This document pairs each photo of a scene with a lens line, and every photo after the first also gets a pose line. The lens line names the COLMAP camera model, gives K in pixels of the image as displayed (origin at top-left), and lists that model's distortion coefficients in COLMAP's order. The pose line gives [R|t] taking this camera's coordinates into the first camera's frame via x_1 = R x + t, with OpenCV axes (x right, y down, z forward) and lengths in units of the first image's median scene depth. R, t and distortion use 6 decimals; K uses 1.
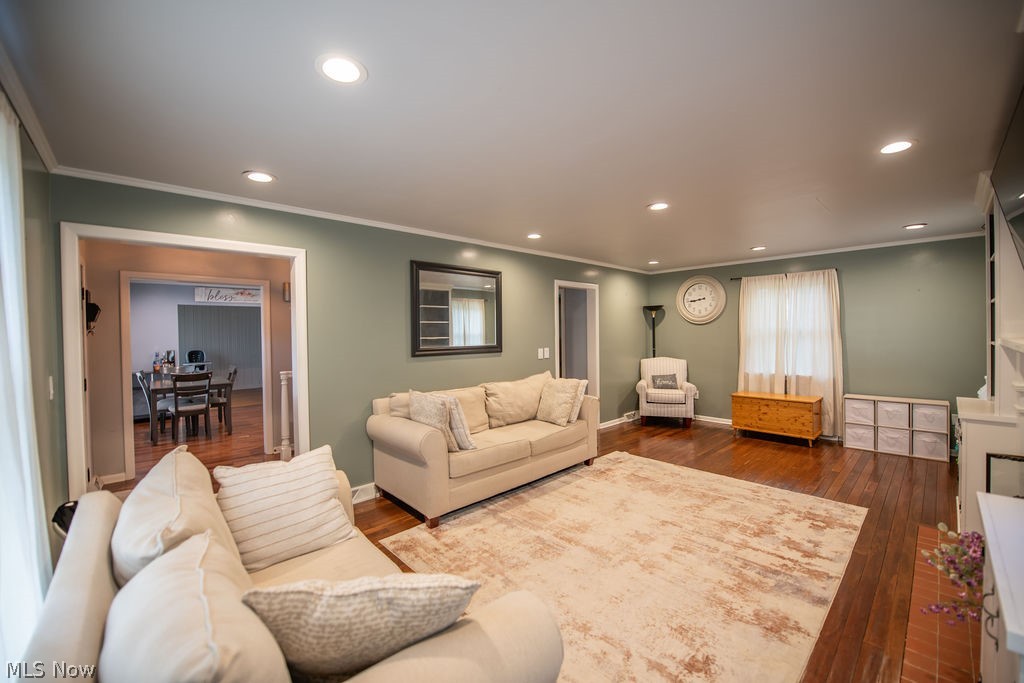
lens RADIAL K [[406.4, 0, 515.0], [0, 406.4, 335.3], [0, 0, 1]] dist [-0.014627, -0.002726]
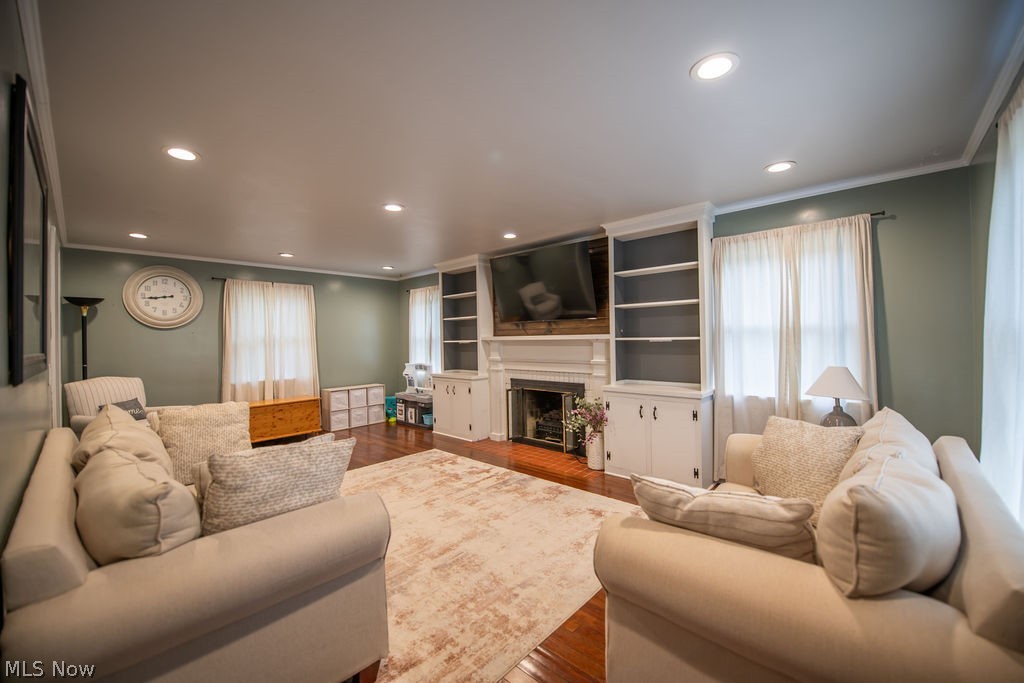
lens RADIAL K [[406.4, 0, 517.5], [0, 406.4, 337.0], [0, 0, 1]] dist [-0.014627, -0.002726]
pose [[-0.074736, 0.019681, 0.997009, -0.722287], [0.028563, 0.999437, -0.017588, 0.041356], [-0.996794, 0.027163, -0.075256, 0.808362]]
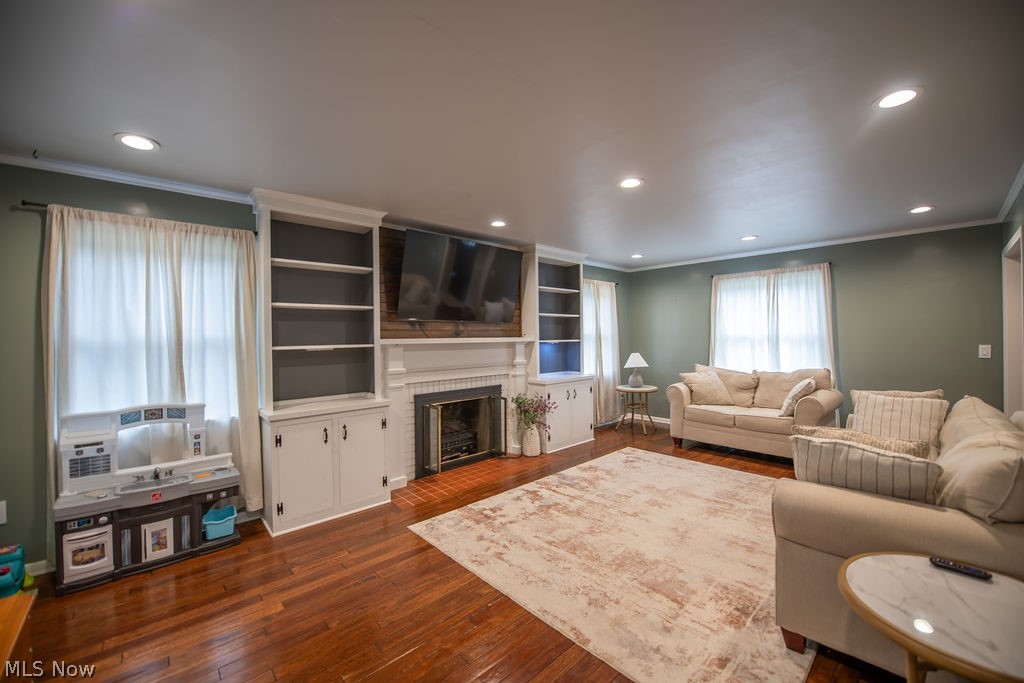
lens RADIAL K [[406.4, 0, 515.1], [0, 406.4, 337.1], [0, 0, 1]] dist [-0.014627, -0.002726]
pose [[-0.999652, 0.025834, 0.005374, 0.636990], [0.025907, 0.999568, 0.013914, -0.006690], [-0.005013, 0.014048, -0.999889, 1.965232]]
